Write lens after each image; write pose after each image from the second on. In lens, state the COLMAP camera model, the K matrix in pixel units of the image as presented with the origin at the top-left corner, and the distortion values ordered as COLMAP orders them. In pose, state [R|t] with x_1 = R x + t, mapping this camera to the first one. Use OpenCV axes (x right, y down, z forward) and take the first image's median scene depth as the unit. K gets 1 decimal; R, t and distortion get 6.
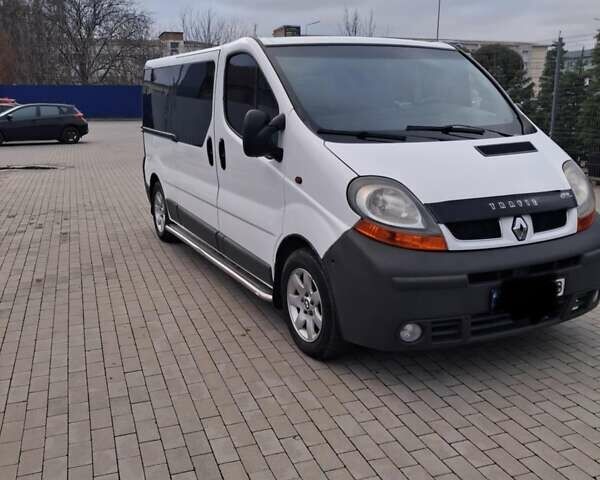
lens RADIAL K [[595.7, 0, 293.1], [0, 595.7, 253.0], [0, 0, 1]] dist [0.041339, -0.161900]
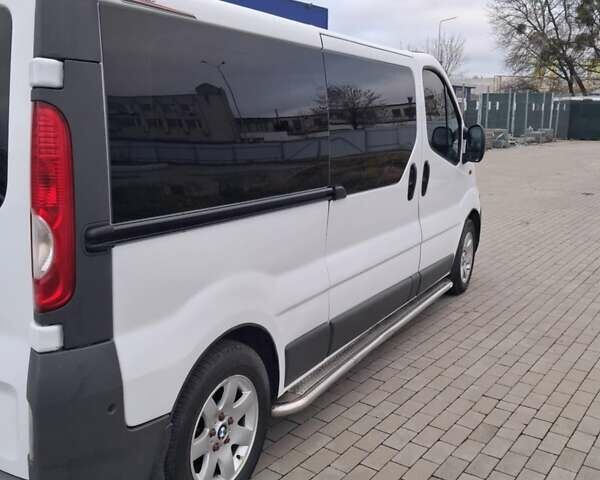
lens RADIAL K [[602.8, 0, 284.1], [0, 602.8, 253.5], [0, 0, 1]] dist [0.022763, -0.110245]
pose [[-0.533266, -0.173190, 0.828029, -0.909177], [0.223989, 0.914977, 0.335628, -0.487294], [-0.815755, 0.364448, -0.449134, 1.915239]]
